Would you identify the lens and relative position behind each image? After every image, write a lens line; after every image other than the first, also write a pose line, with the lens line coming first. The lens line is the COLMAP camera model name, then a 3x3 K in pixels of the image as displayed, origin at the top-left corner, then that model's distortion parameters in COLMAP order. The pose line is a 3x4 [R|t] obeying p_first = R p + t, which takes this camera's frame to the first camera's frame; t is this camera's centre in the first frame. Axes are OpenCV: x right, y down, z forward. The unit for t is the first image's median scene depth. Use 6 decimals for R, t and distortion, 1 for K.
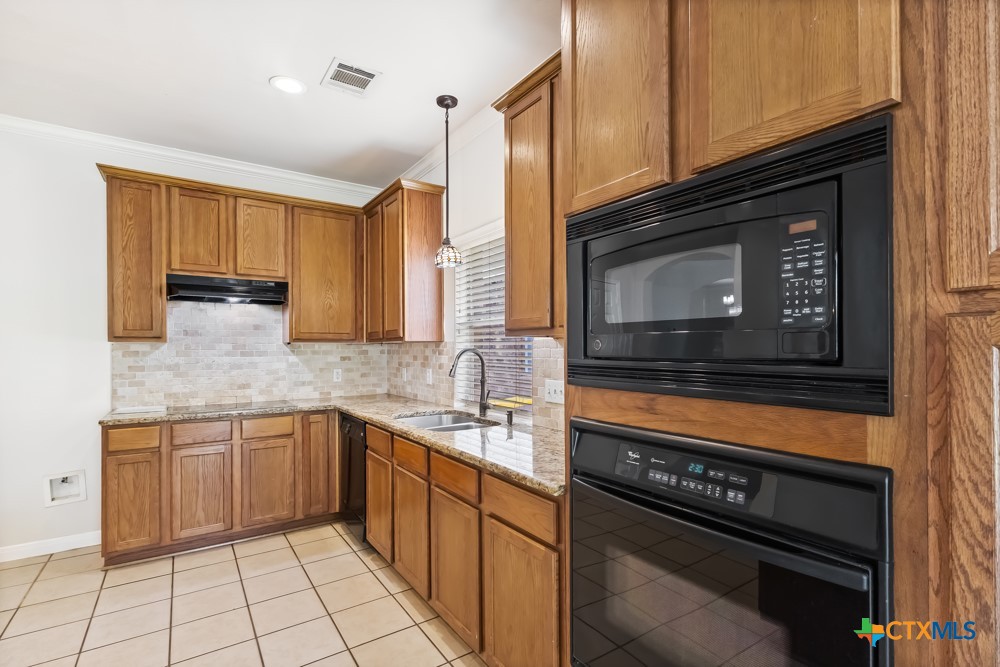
lens RADIAL K [[465.3, 0, 502.6], [0, 465.3, 347.6], [0, 0, 1]] dist [0.001829, 0.000606]
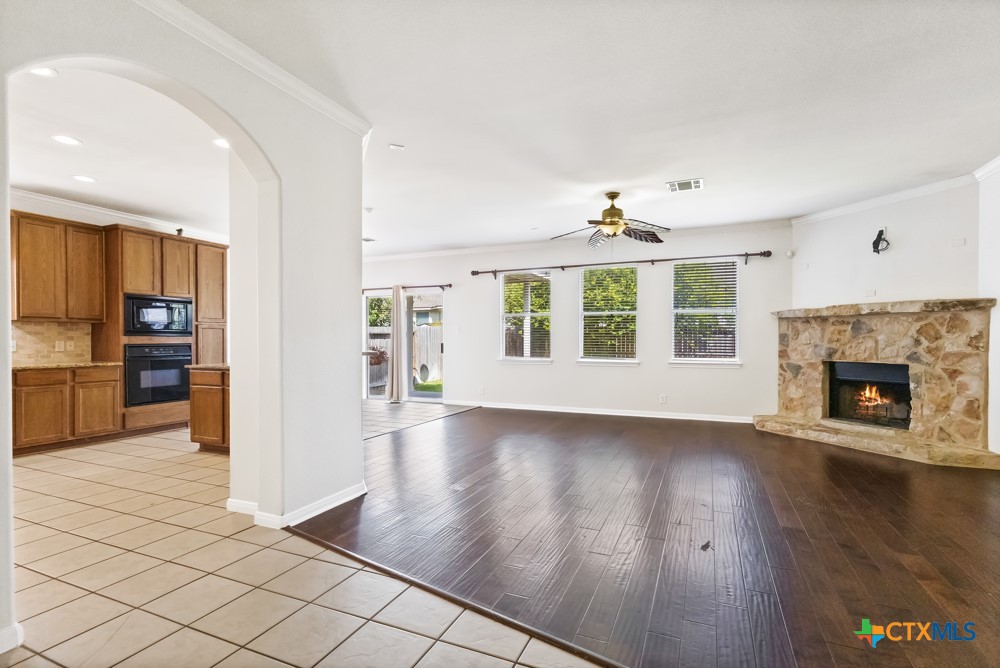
lens RADIAL K [[466.8, 0, 498.8], [0, 466.8, 341.0], [0, 0, 1]] dist [0.001625, -0.000214]
pose [[-0.524658, 0.003943, 0.851304, -2.031156], [0.003668, 0.999990, -0.002371, 0.060083], [-0.851305, 0.001879, -0.524667, 0.159033]]
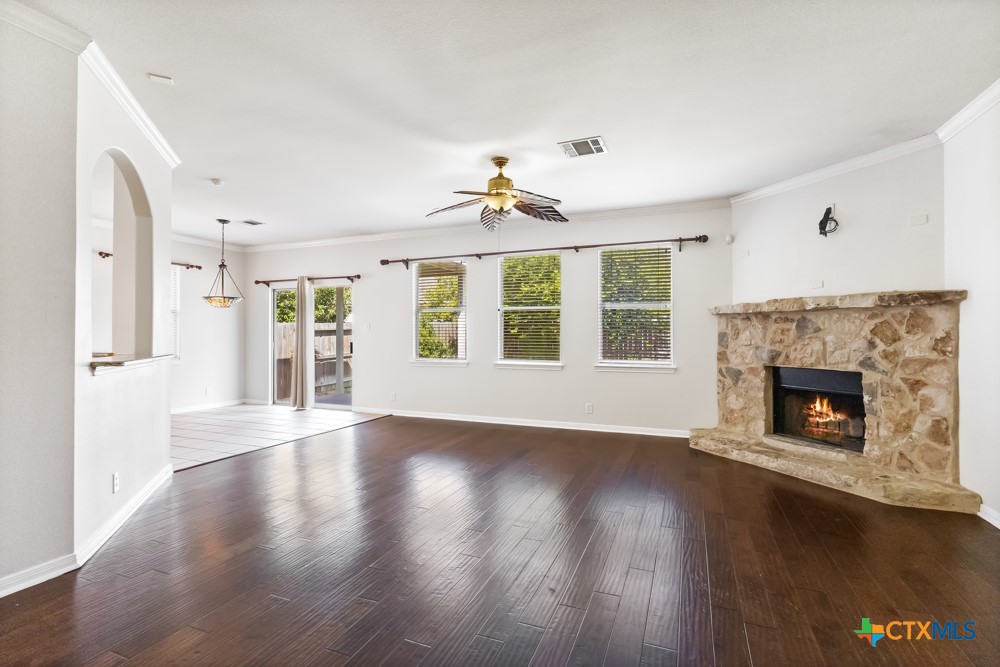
lens RADIAL K [[458.9, 0, 499.9], [0, 458.9, 328.9], [0, 0, 1]] dist [0.000084, 0.000525]
pose [[-0.545085, 0.016645, 0.838215, -1.929532], [0.003570, 0.999840, -0.017532, 0.042208], [-0.838373, -0.006564, -0.545057, -0.319873]]
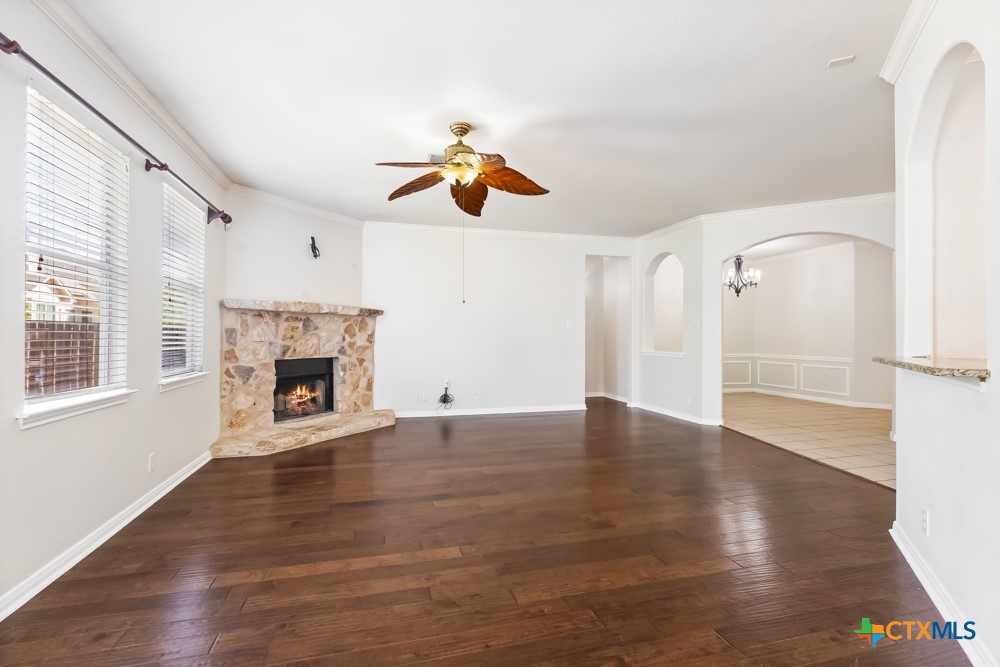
lens RADIAL K [[463.3, 0, 501.7], [0, 463.3, 335.2], [0, 0, 1]] dist [0.000042, 0.000399]
pose [[-0.325521, 0.002238, -0.945532, 0.084236], [-0.001425, 0.999995, 0.002858, 0.045406], [0.945534, 0.002278, -0.325516, -0.560121]]
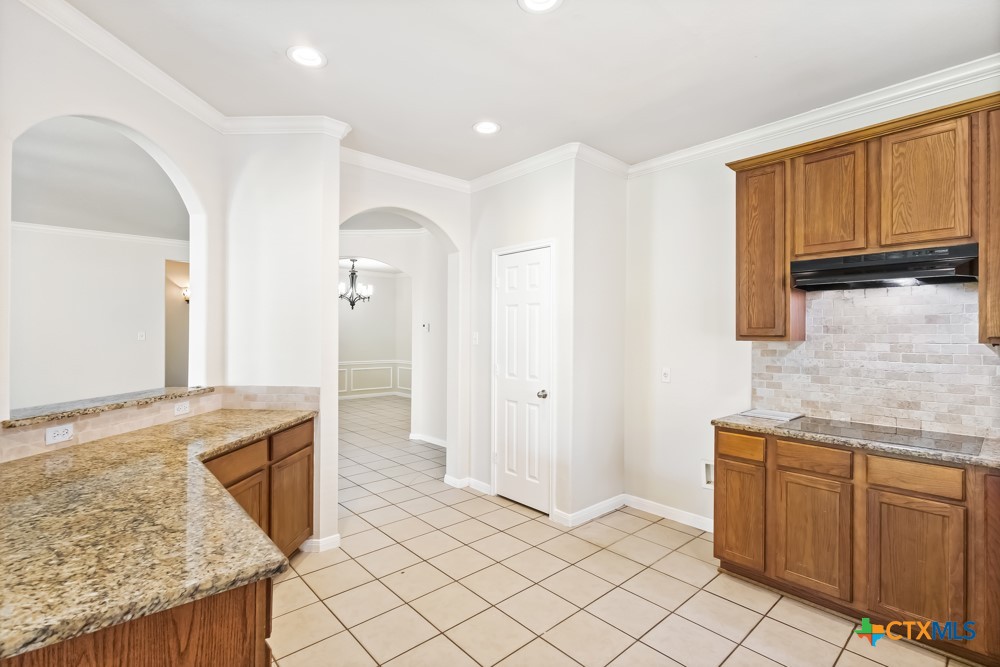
lens RADIAL K [[463.3, 0, 501.7], [0, 463.3, 335.2], [0, 0, 1]] dist [0.000042, 0.000399]
pose [[0.130714, 0.005474, -0.991405, 0.054405], [-0.004161, 0.999979, 0.004973, -0.024408], [0.991411, 0.003475, 0.130734, 0.345438]]
